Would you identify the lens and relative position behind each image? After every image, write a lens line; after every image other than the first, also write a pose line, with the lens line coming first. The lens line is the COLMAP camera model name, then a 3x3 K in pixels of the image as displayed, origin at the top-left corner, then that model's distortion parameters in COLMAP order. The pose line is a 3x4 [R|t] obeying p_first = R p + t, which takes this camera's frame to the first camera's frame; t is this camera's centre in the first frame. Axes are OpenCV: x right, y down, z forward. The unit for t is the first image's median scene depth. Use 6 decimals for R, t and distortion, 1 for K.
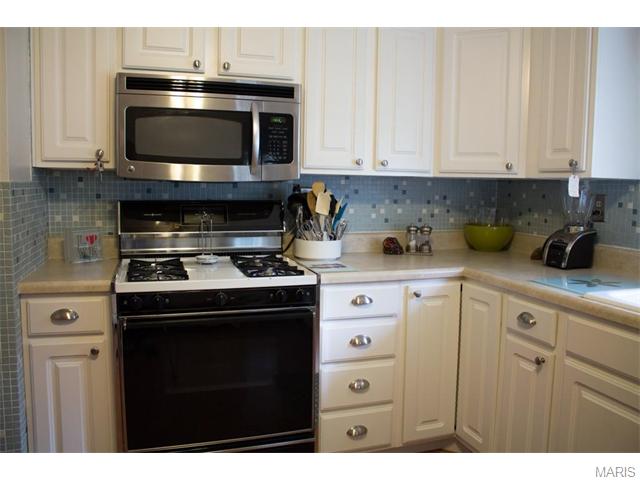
lens RADIAL K [[533.8, 0, 318.0], [0, 533.8, 235.6], [0, 0, 1]] dist [-0.151919, 0.118009]
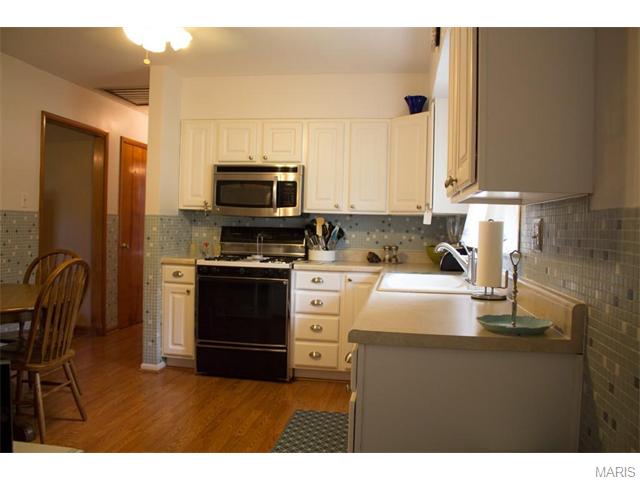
lens RADIAL K [[533.8, 0, 320.6], [0, 533.8, 242.2], [0, 0, 1]] dist [-0.151919, 0.118009]
pose [[0.890050, 0.022670, -0.455299, 0.888760], [-0.055500, 0.996722, -0.058867, 0.093437], [0.452472, 0.077663, 0.888391, -0.622784]]
